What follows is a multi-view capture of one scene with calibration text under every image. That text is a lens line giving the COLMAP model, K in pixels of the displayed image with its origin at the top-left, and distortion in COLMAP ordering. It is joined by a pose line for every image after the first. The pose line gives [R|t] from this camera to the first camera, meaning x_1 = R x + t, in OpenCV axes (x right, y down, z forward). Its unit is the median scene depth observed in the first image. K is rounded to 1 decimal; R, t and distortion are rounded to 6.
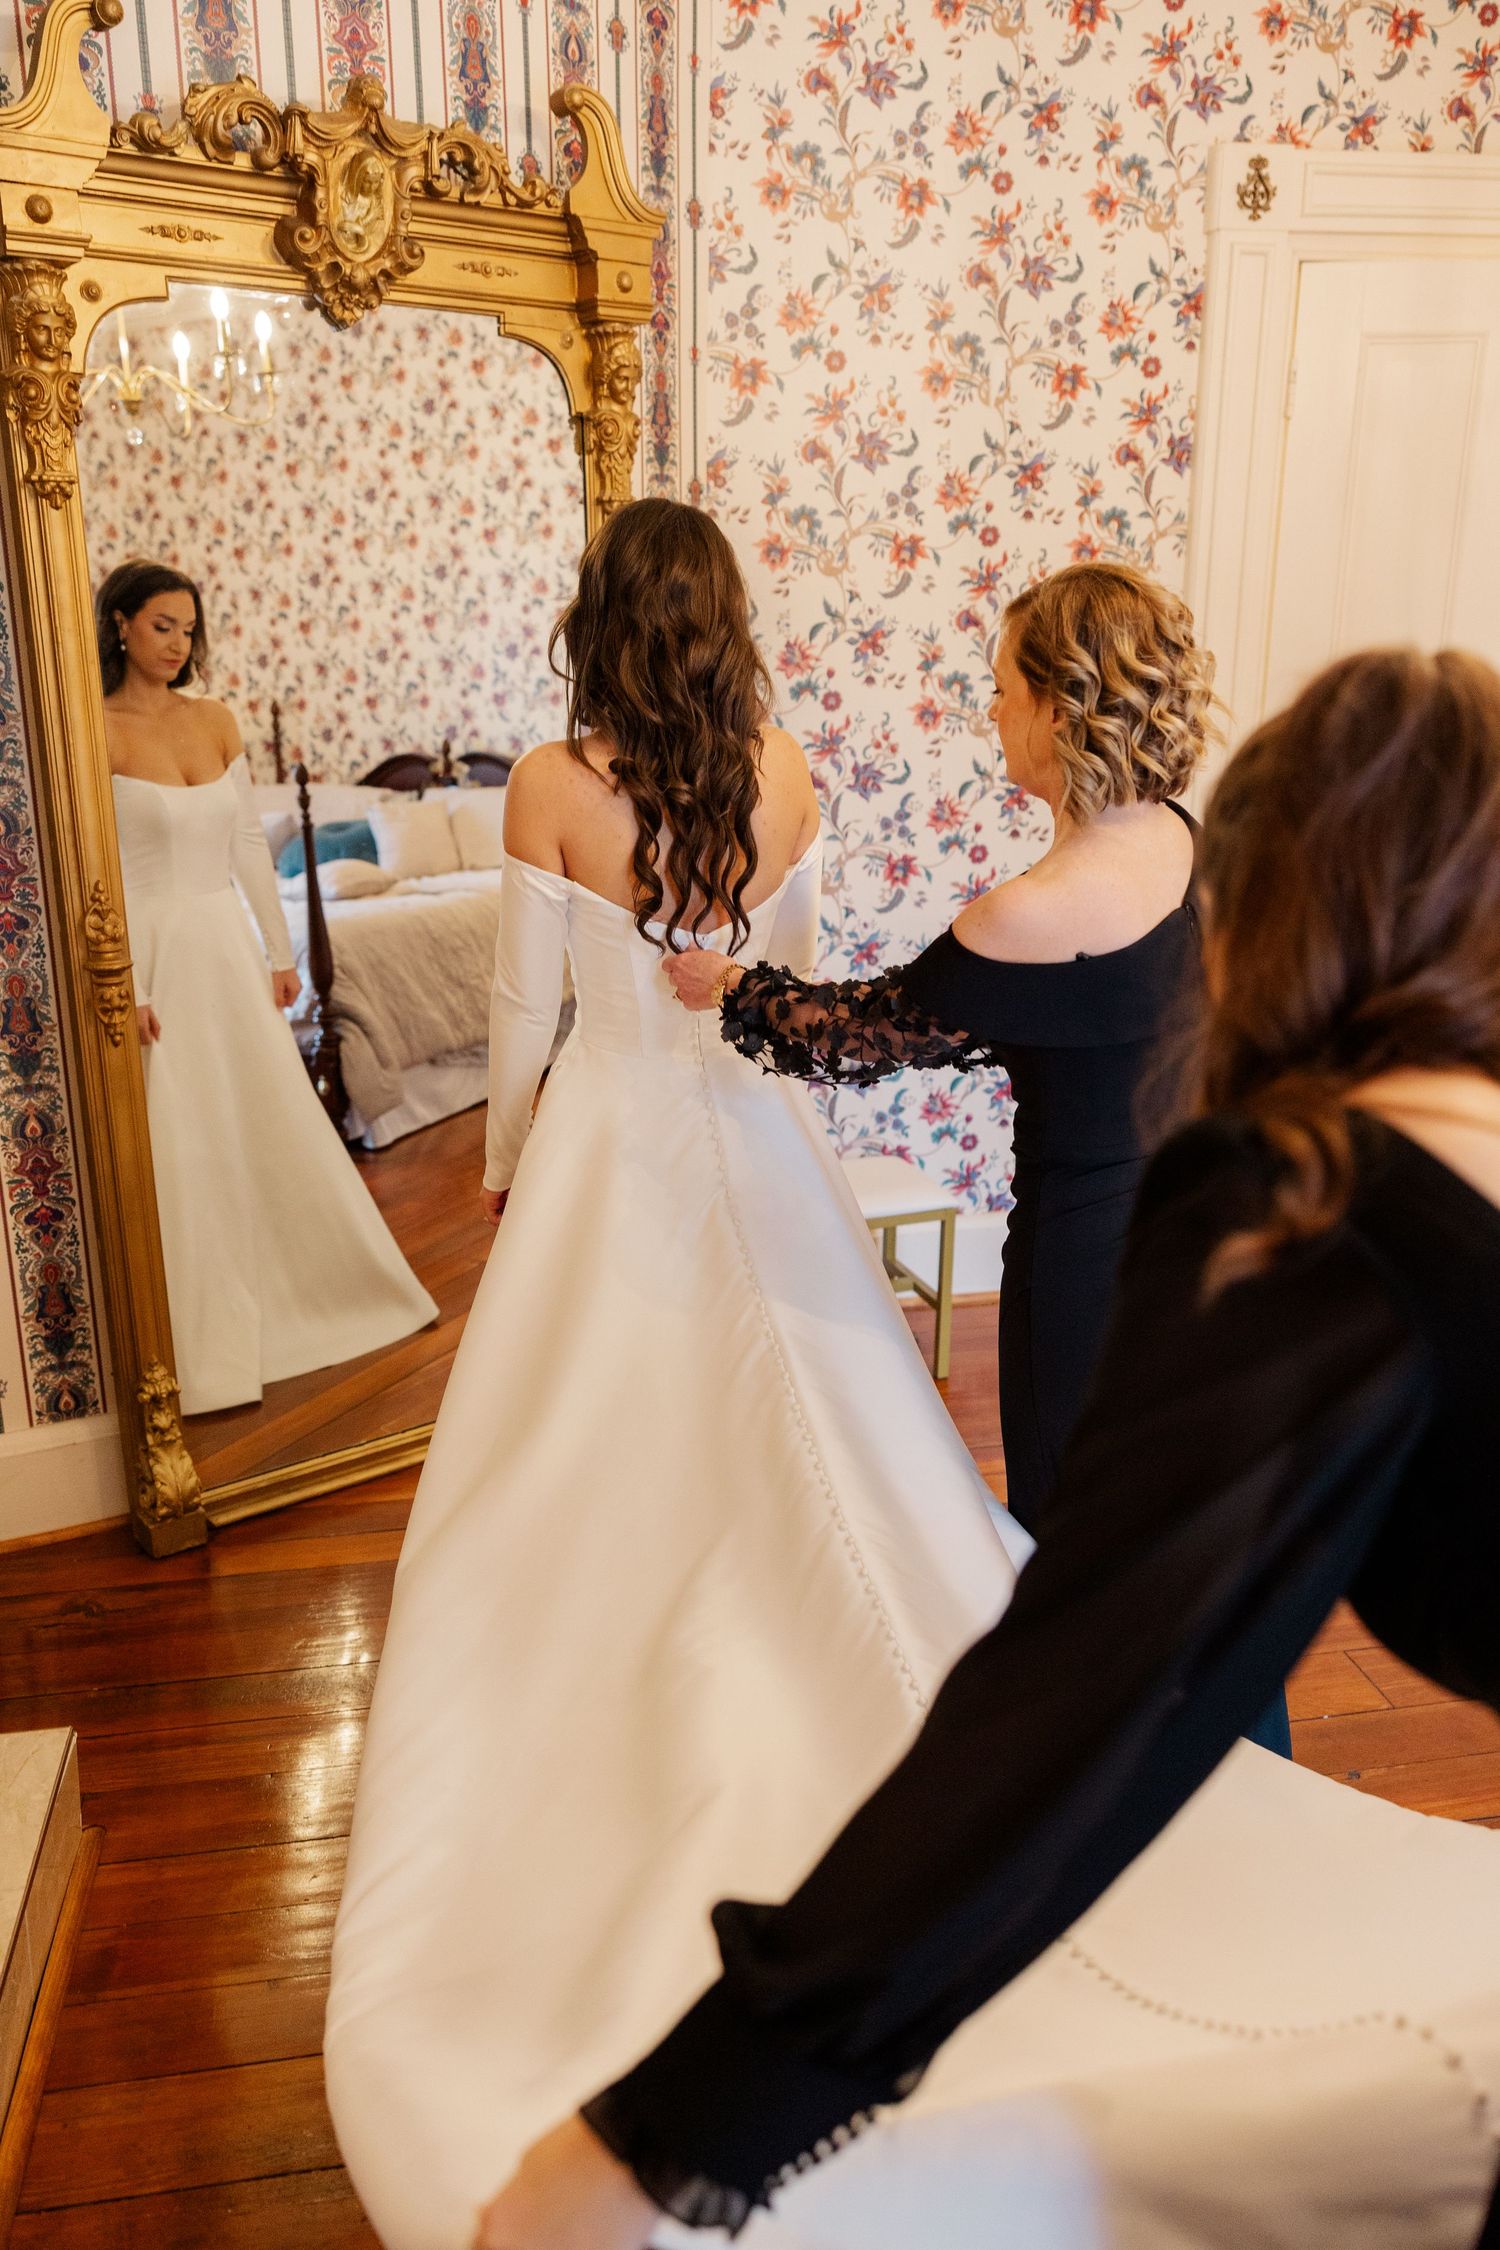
lens RADIAL K [[1810.1, 0, 728.3], [0, 1810.1, 1127.3], [0, 0, 1]] dist [0.019654, 0.003017]
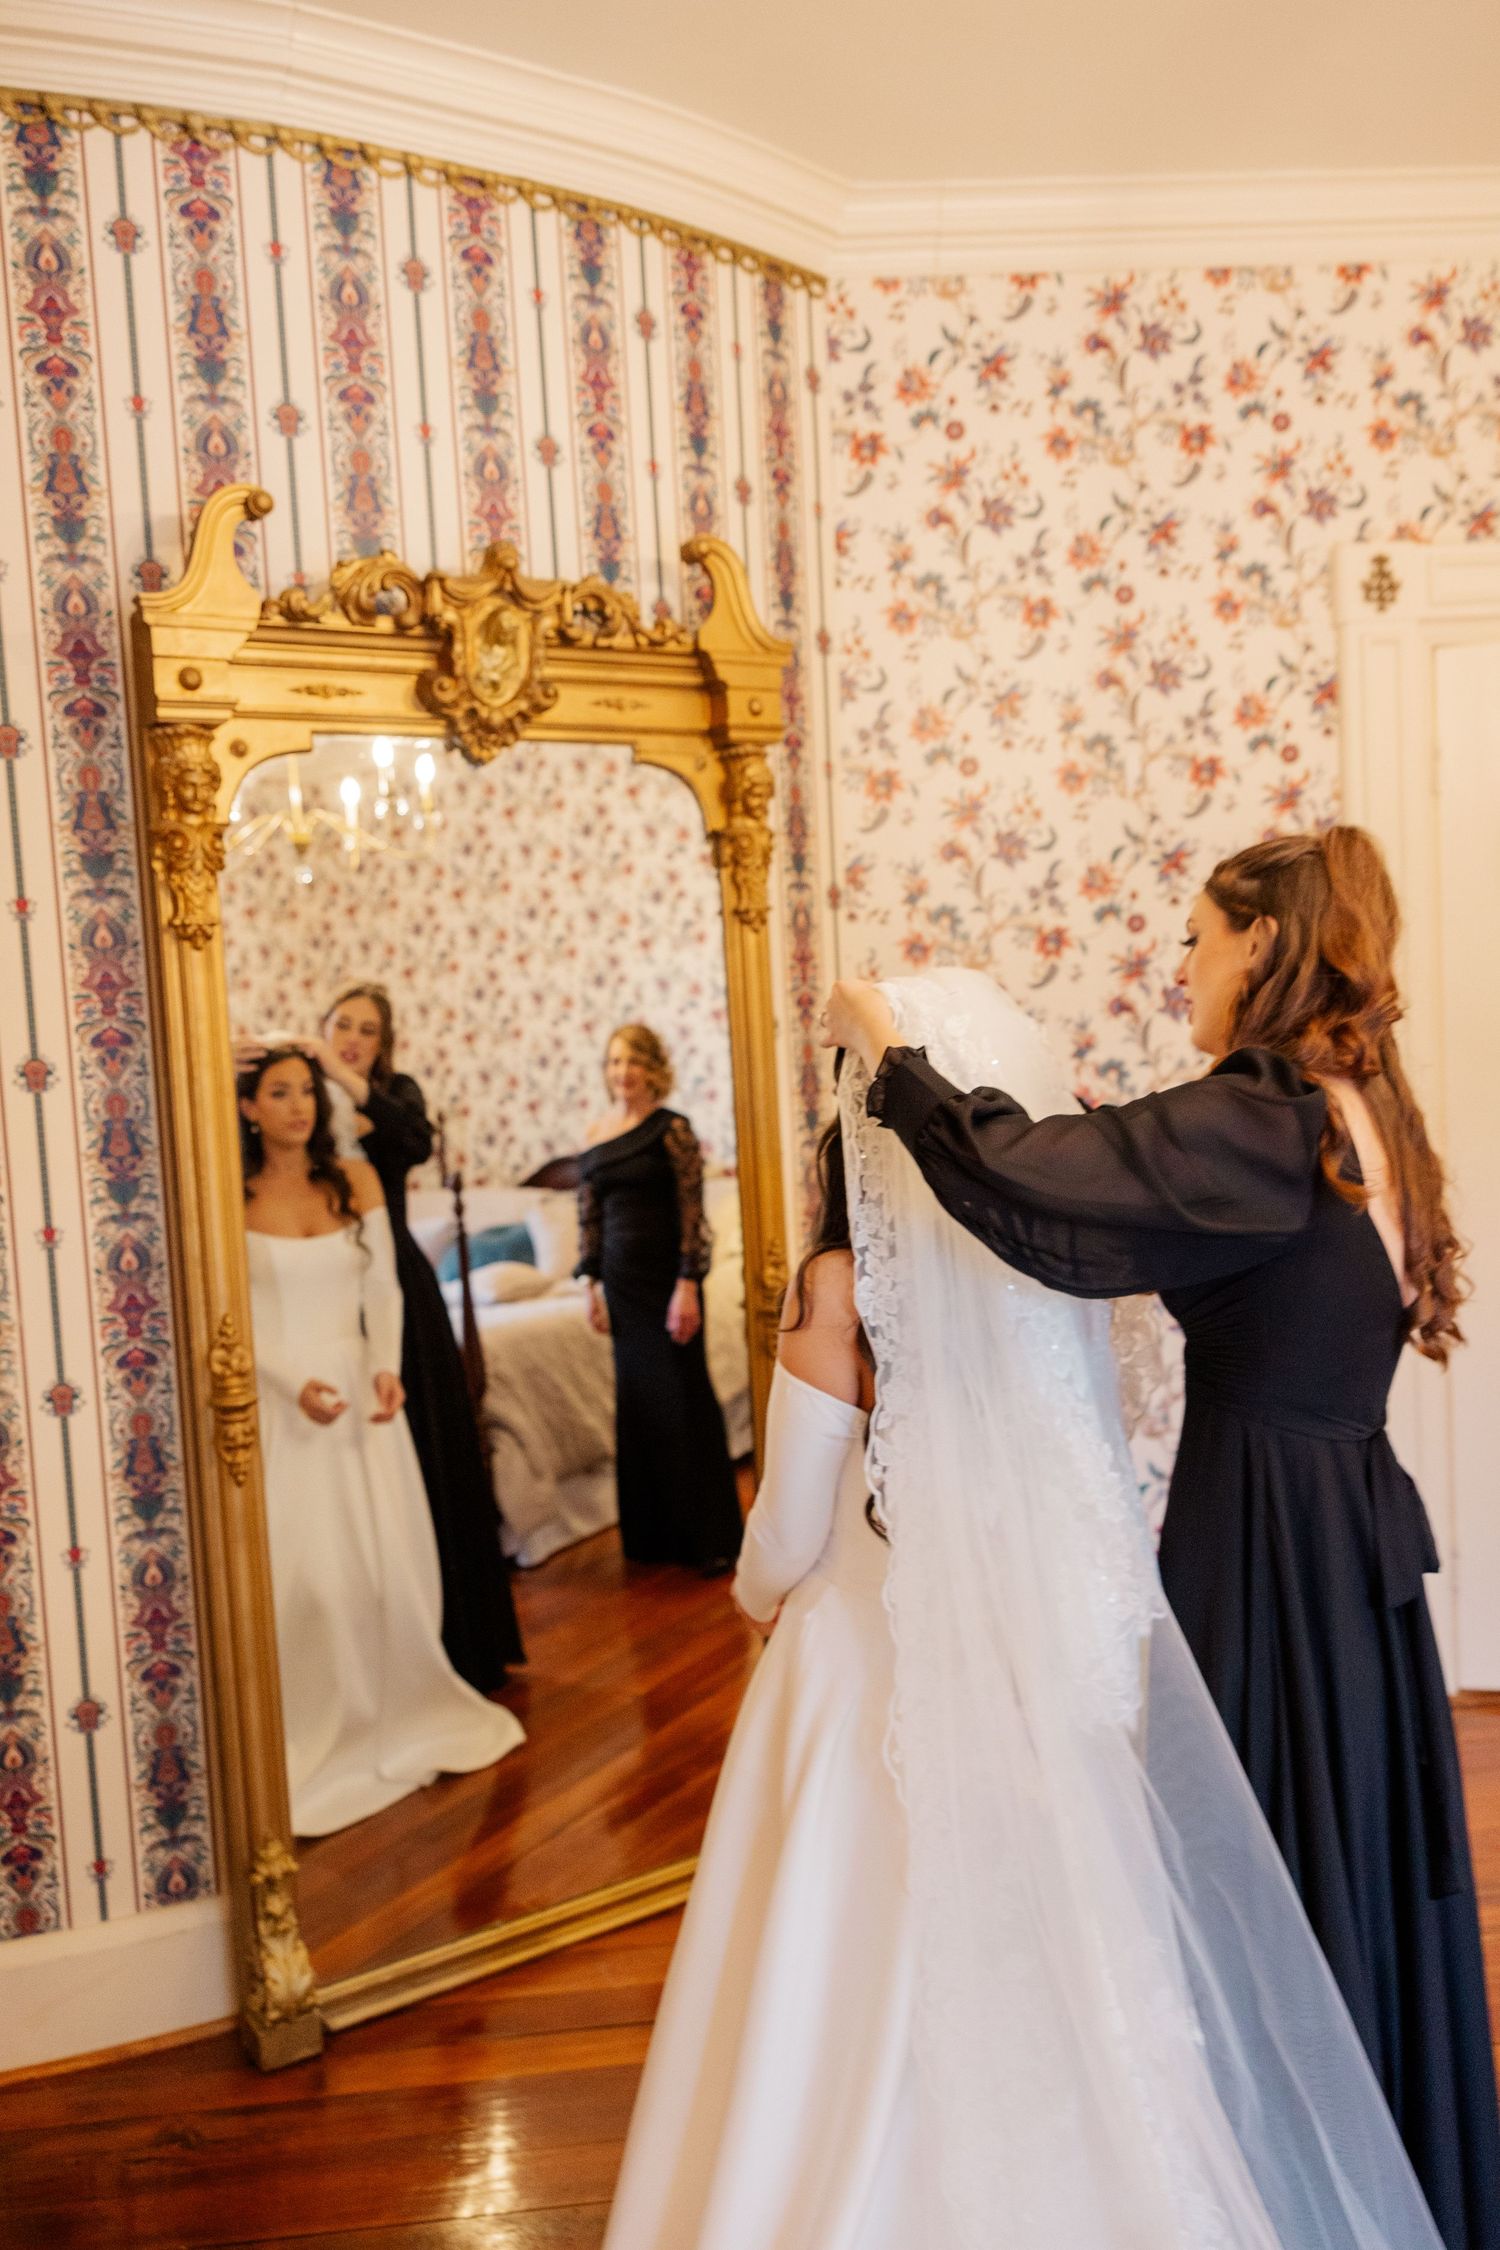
lens RADIAL K [[1810.1, 0, 734.6], [0, 1810.1, 1119.2], [0, 0, 1]] dist [0.019654, 0.003017]
pose [[0.995208, -0.042443, -0.088088, 0.009943], [0.022954, 0.977115, -0.211468, -0.020872], [0.095048, 0.208433, 0.973407, 0.049472]]
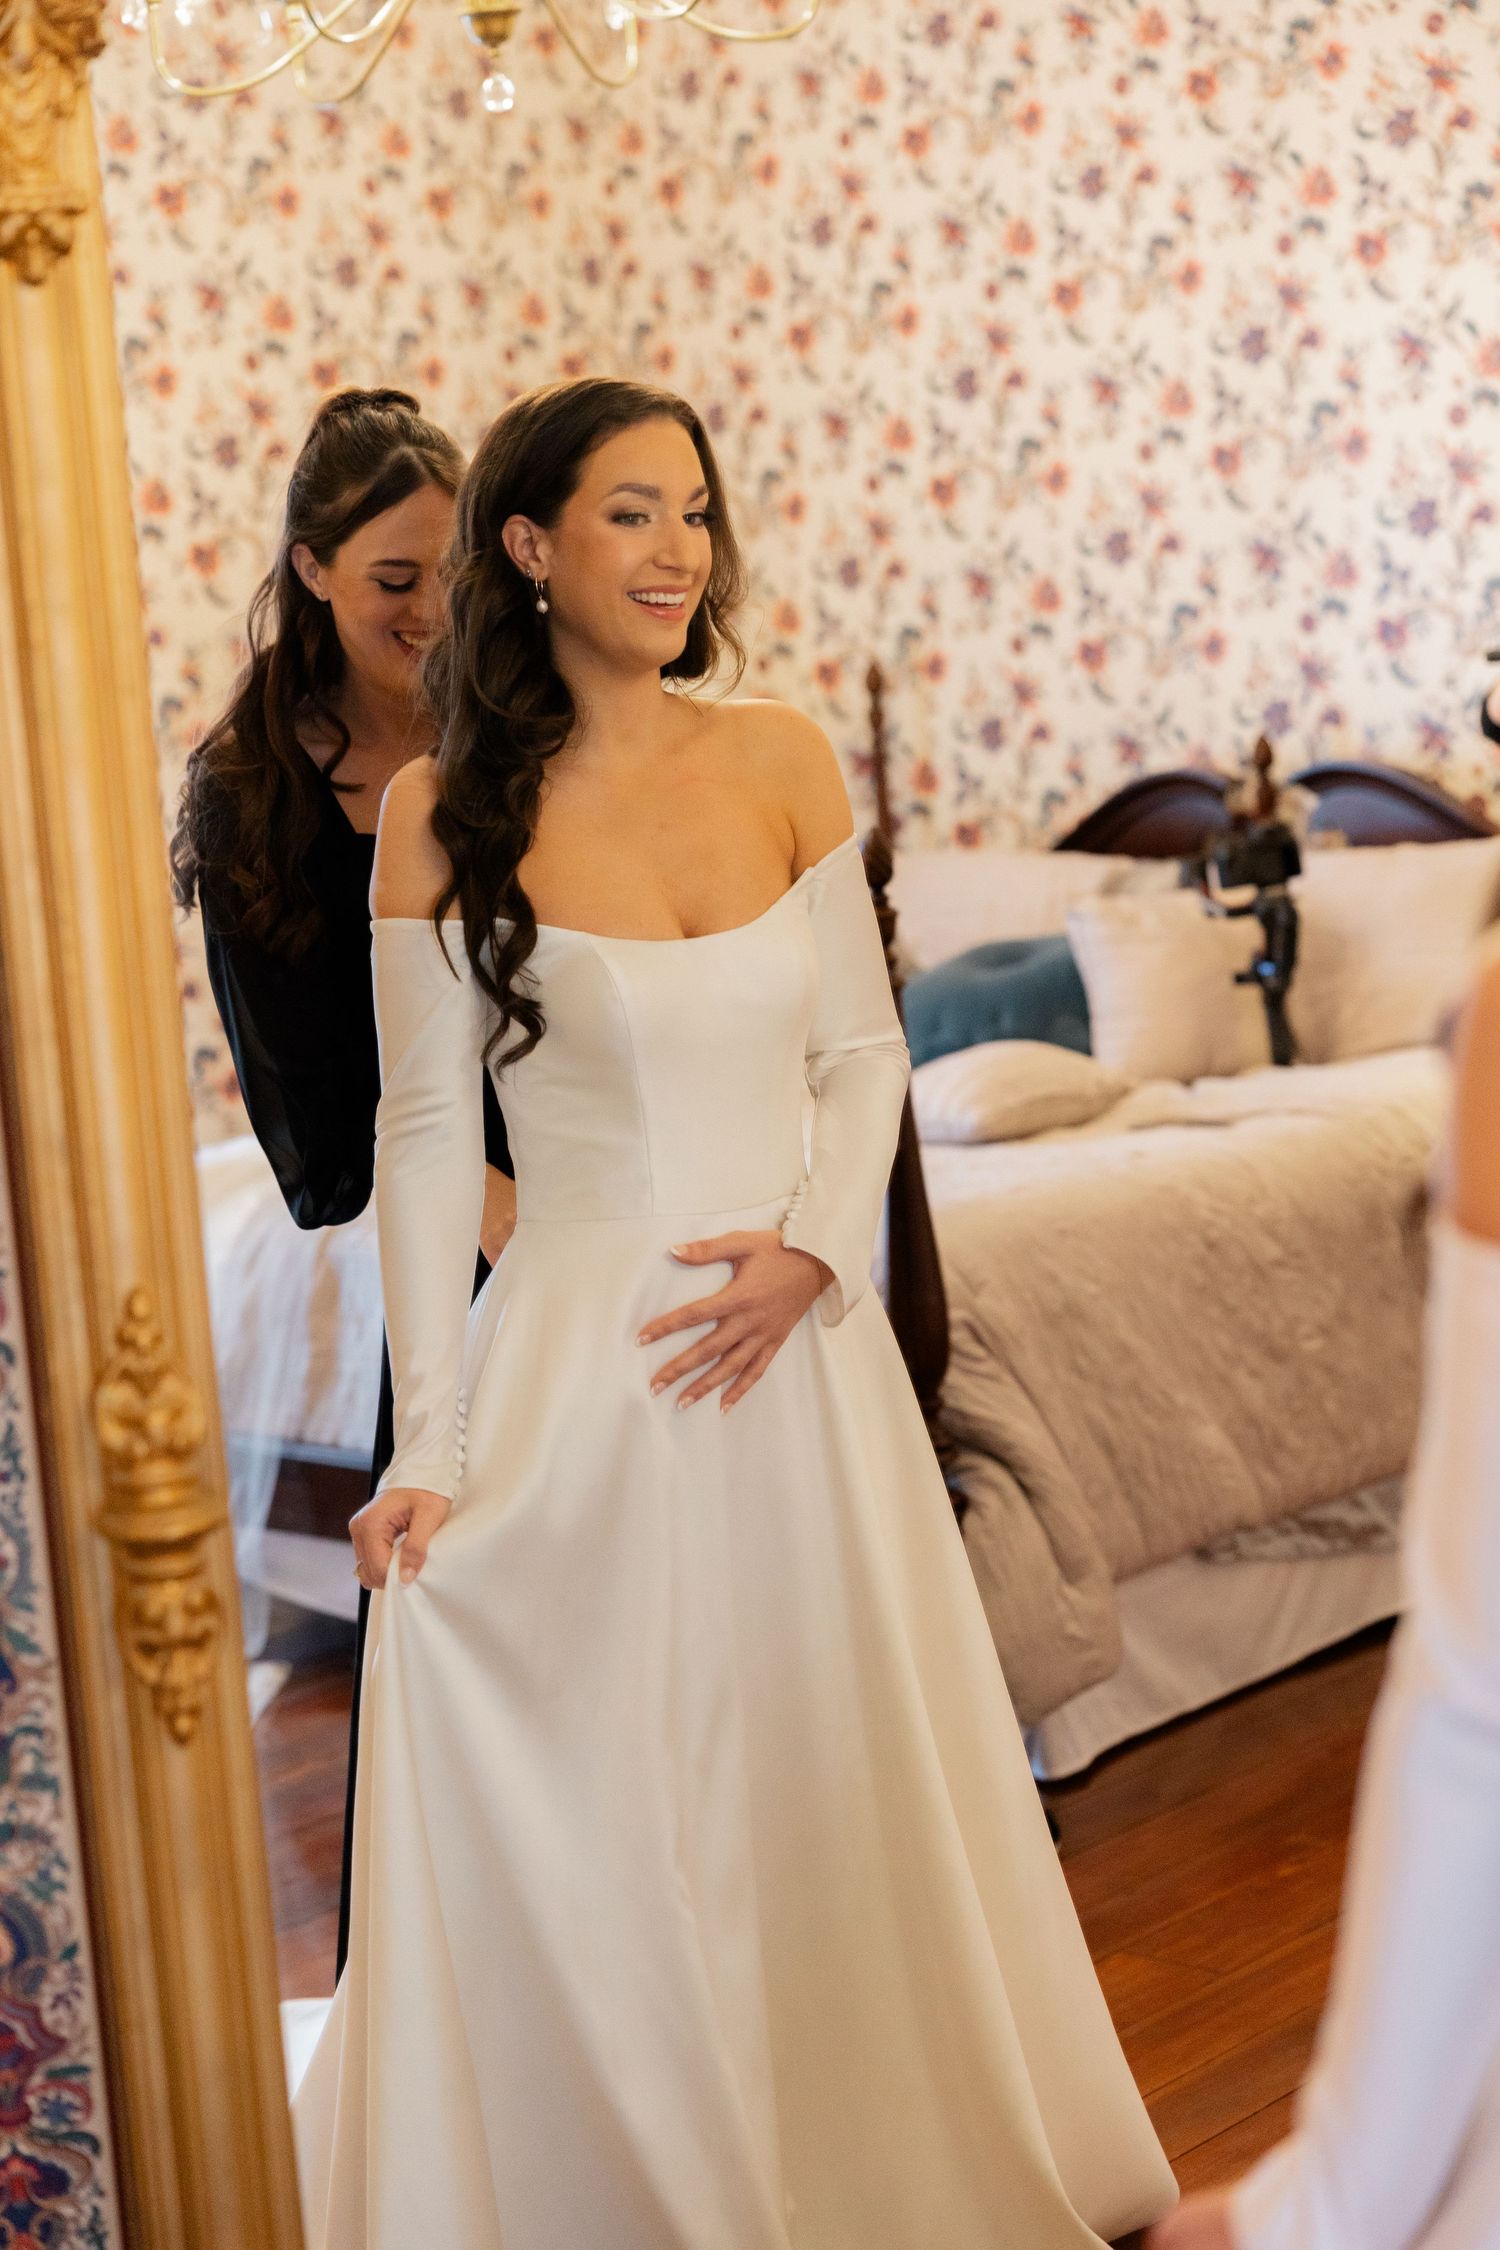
lens RADIAL K [[3877.8, 0, 699.1], [0, 3877.8, 1119.4], [0, 0, 1]] dist [0.034208, 0.000000]
pose [[0.949968, -0.010840, -0.312160, -0.002312], [-0.019340, 0.995439, -0.093420, -0.079233], [0.311749, 0.094783, 0.945425, 0.245787]]
